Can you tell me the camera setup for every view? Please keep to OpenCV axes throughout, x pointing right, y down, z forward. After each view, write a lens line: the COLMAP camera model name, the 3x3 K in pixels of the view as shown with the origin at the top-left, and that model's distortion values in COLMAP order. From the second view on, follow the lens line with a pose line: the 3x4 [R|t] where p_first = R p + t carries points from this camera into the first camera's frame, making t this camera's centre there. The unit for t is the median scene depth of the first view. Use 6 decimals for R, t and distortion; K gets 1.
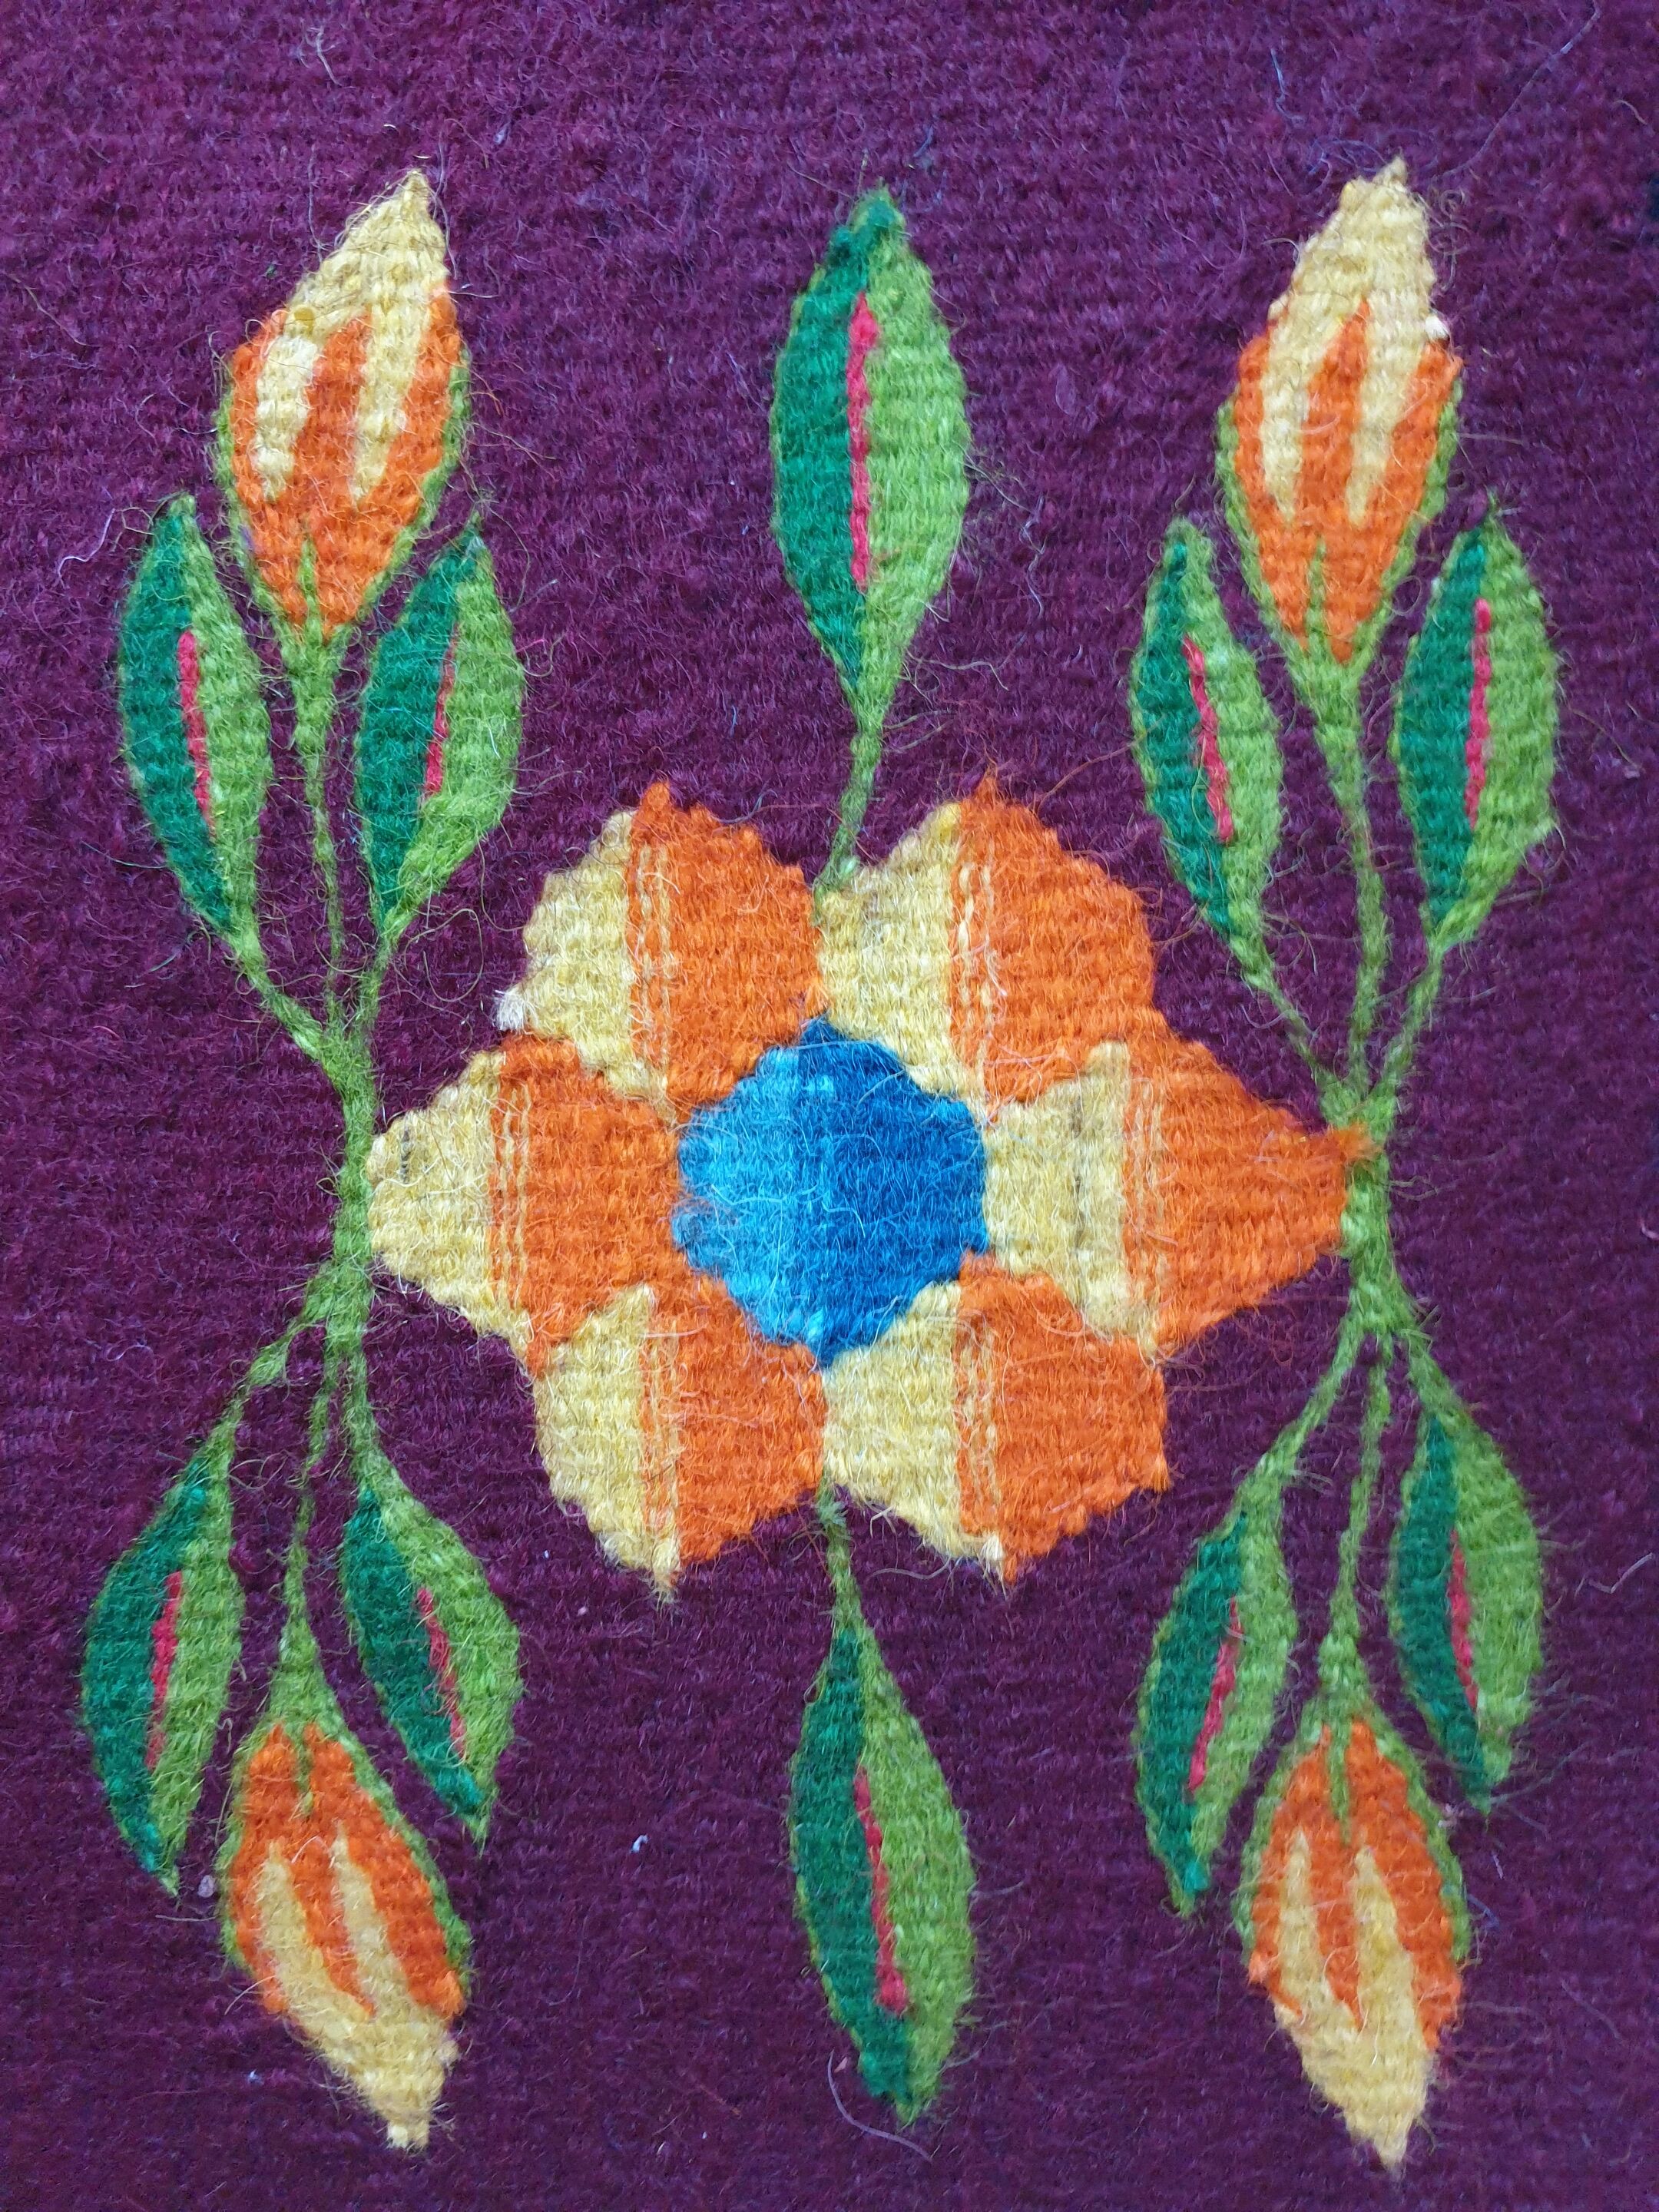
lens RADIAL K [[1714.1, 0, 817.8], [0, 1714.1, 1104.4], [0, 0, 1]] dist [0.036111, -0.051218]
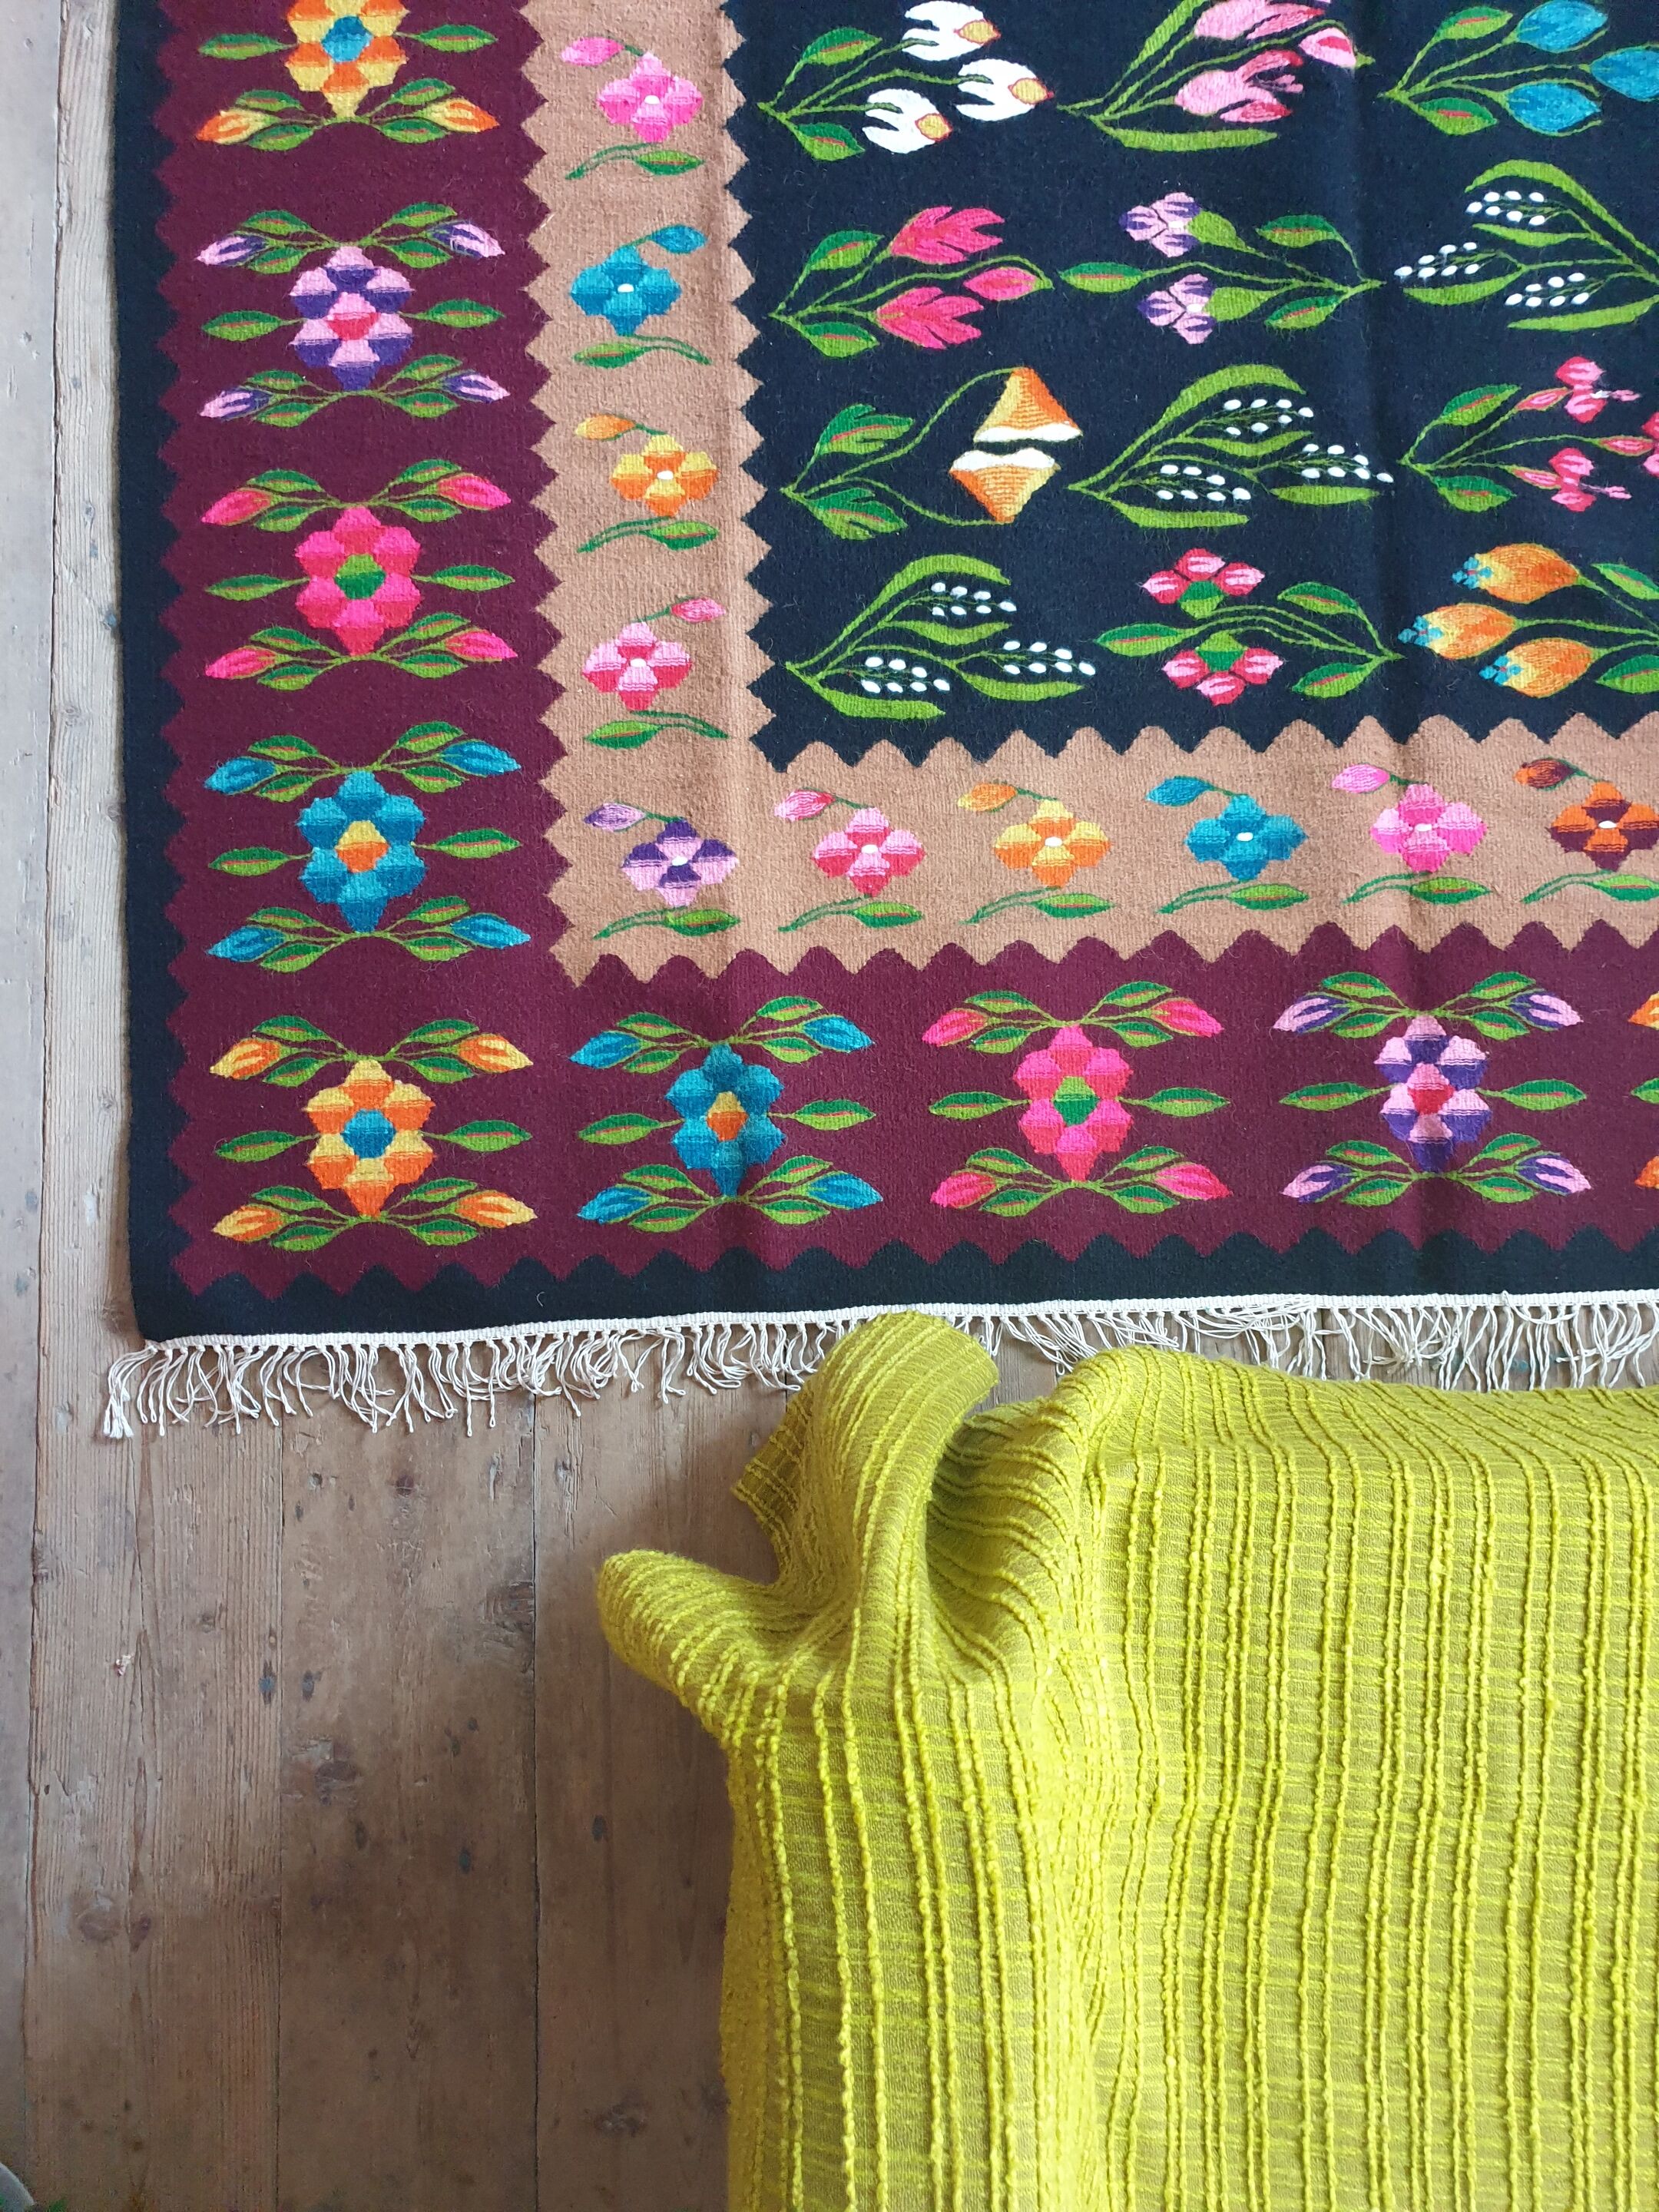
lens RADIAL K [[1710.4, 0, 846.3], [0, 1710.4, 1094.2], [0, 0, 1]] dist [0.020846, -0.015546]
pose [[0.035566, 0.998341, -0.045280, 0.209571], [-0.999174, 0.034630, -0.021271, -1.570472], [-0.019668, 0.045999, 0.998748, -5.309448]]
